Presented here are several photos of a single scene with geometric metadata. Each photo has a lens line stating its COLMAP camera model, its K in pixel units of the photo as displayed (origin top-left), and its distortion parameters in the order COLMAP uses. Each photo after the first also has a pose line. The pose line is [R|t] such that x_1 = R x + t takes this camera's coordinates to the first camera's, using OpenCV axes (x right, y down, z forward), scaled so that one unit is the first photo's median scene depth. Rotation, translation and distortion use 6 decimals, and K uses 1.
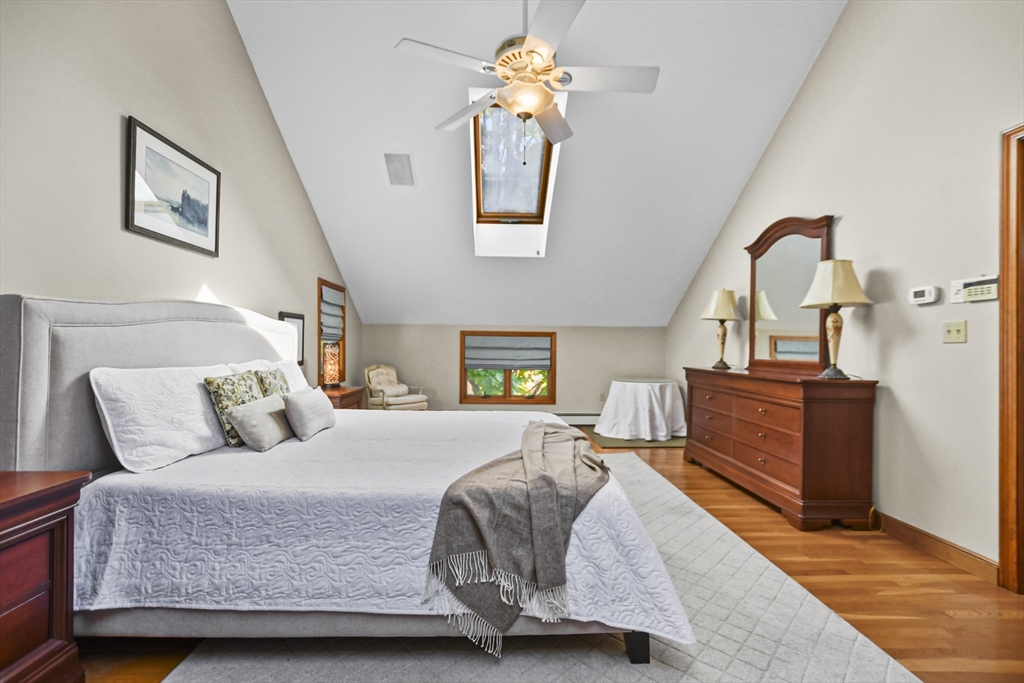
lens RADIAL K [[449.9, 0, 511.3], [0, 449.9, 347.1], [0, 0, 1]] dist [-0.012759, 0.003376]
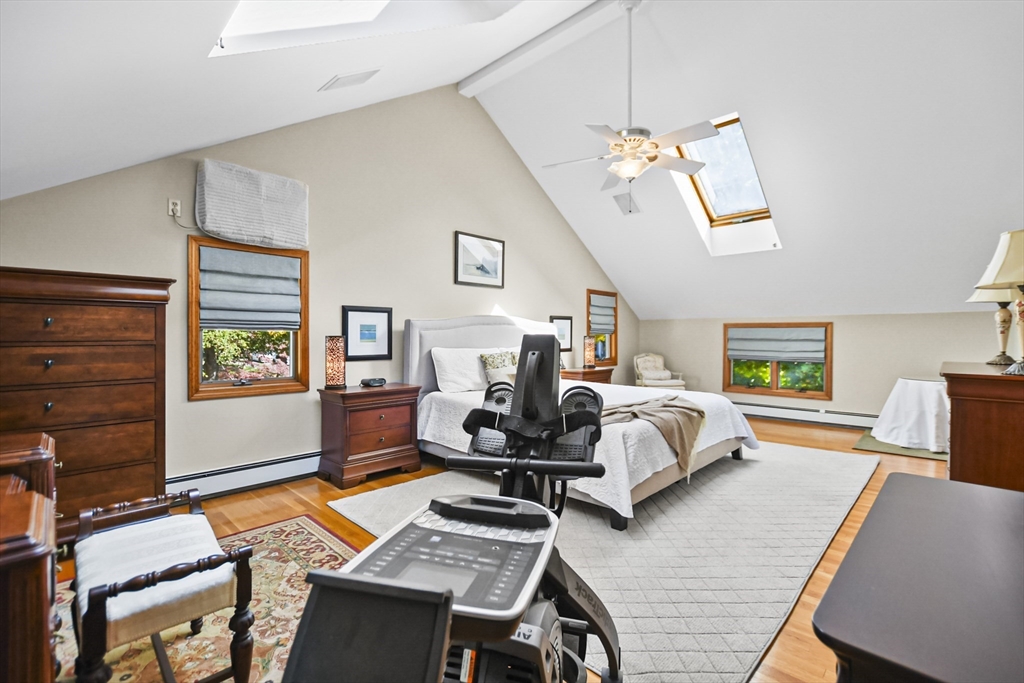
lens RADIAL K [[449.9, 0, 508.9], [0, 449.9, 342.4], [0, 0, 1]] dist [-0.012759, 0.003376]
pose [[0.688741, 0.002939, -0.725001, 0.413915], [0.001906, 0.999981, 0.005864, 0.002269], [0.725005, -0.005421, 0.688723, -0.140088]]
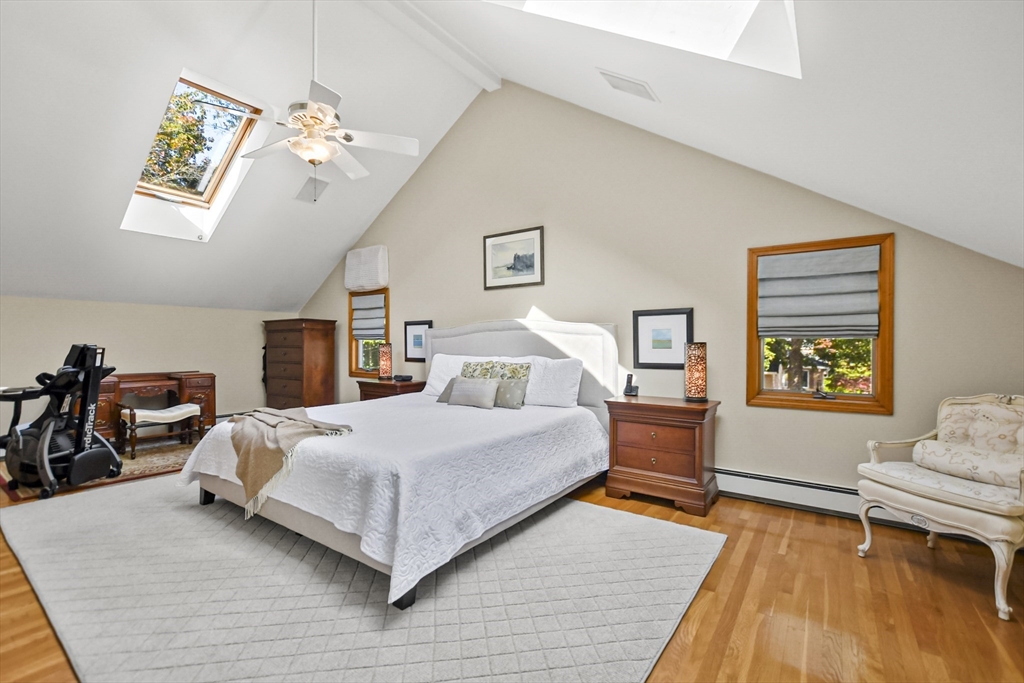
lens RADIAL K [[449.9, 0, 504.8], [0, 449.9, 335.5], [0, 0, 1]] dist [-0.012759, 0.003376]
pose [[-0.620817, -0.019660, -0.783709, 0.347932], [-0.006373, 0.999779, -0.020032, -0.003722], [0.783930, -0.007442, -0.620805, 1.129203]]
